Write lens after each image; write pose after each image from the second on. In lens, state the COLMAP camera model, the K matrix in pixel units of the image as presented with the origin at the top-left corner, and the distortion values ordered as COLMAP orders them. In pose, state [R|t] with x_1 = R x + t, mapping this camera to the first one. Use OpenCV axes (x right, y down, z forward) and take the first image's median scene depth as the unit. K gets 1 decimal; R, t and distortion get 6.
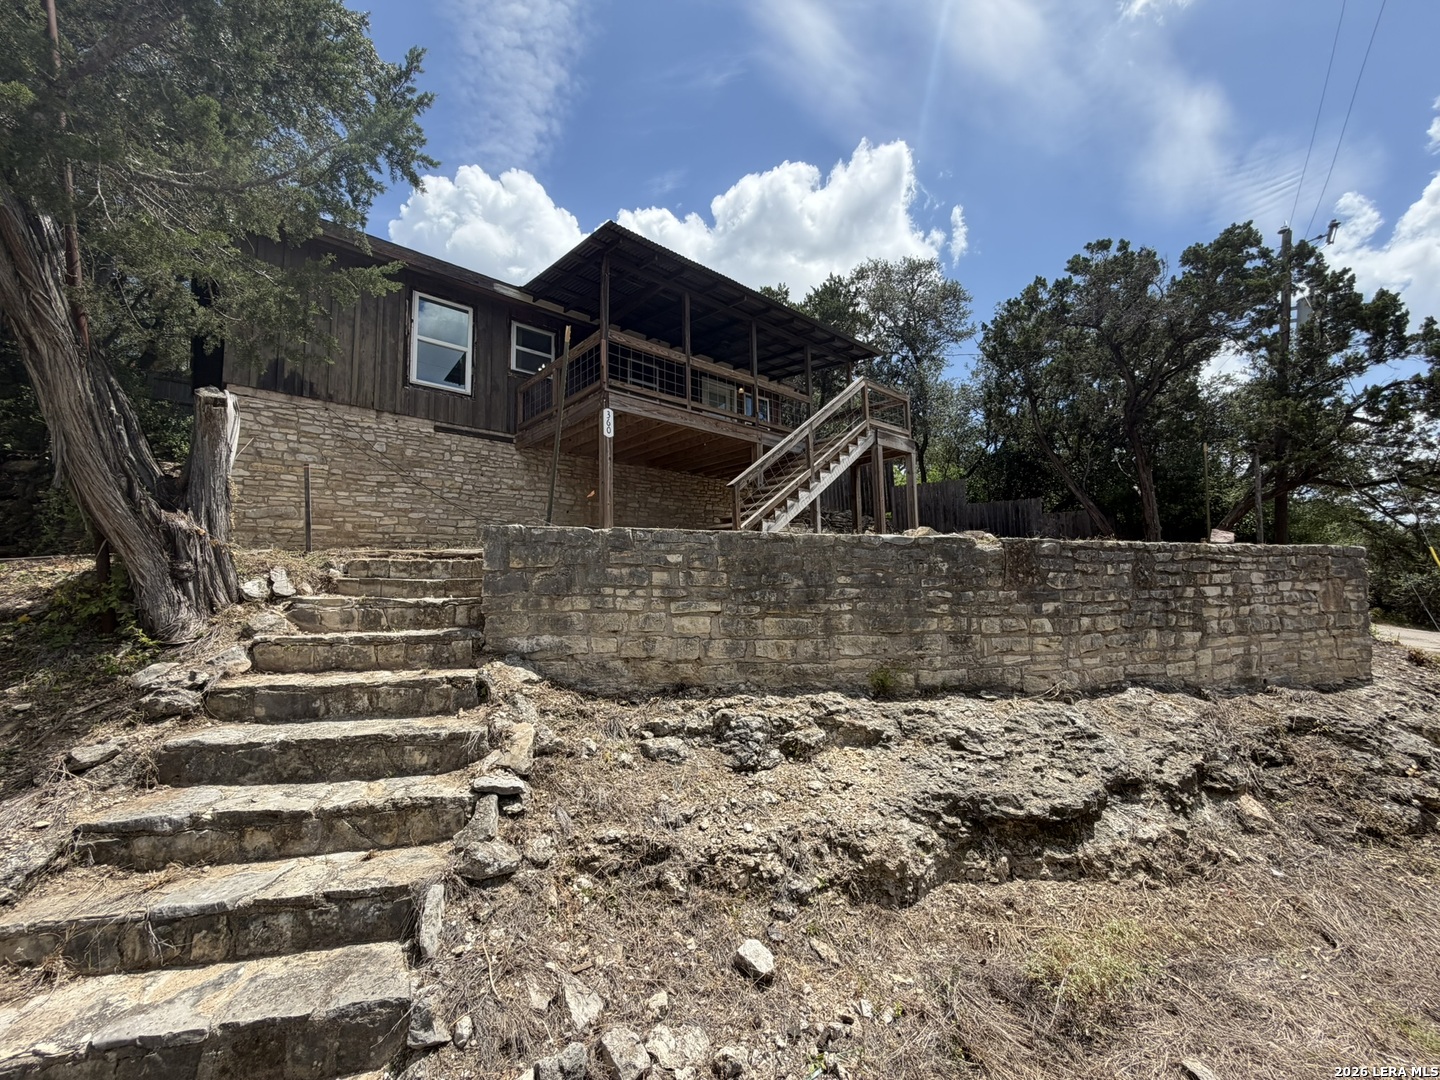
lens RADIAL K [[573.0, 0, 714.2], [0, 573.0, 540.6], [0, 0, 1]] dist [-0.001423, 0.000343]
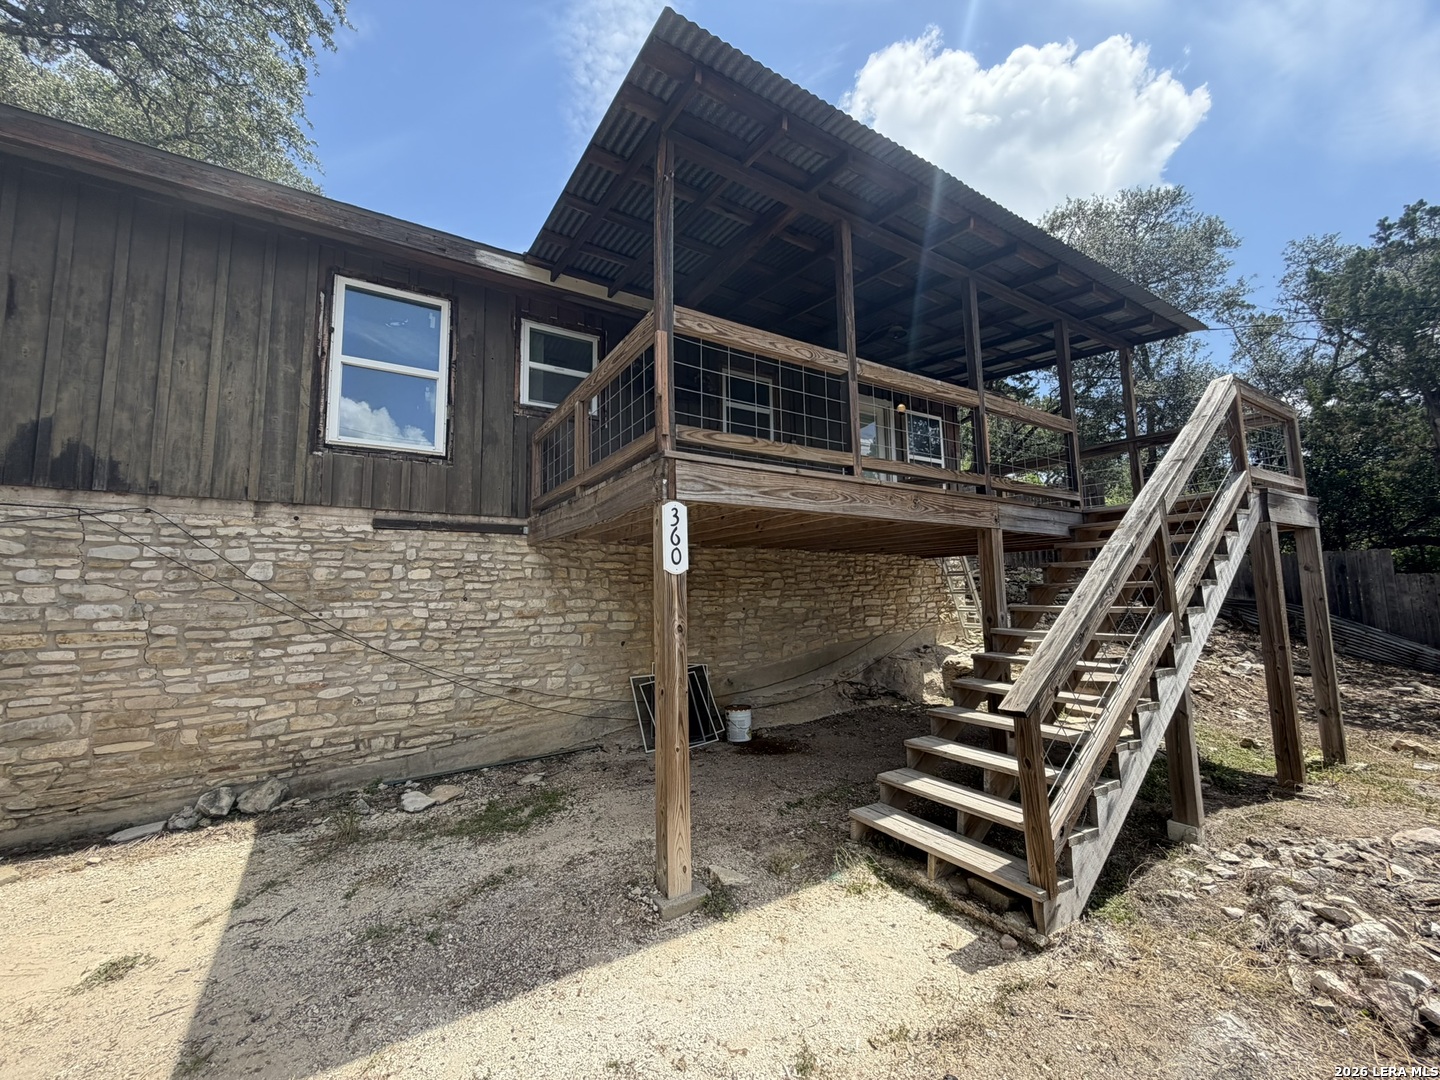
lens RADIAL K [[573.0, 0, 714.2], [0, 573.0, 540.6], [0, 0, 1]] dist [-0.001423, 0.000343]
pose [[0.985136, -0.018261, -0.170805, -0.083277], [0.016476, 0.999794, -0.011862, -0.183800], [0.170986, 0.008872, 0.985233, 0.567550]]
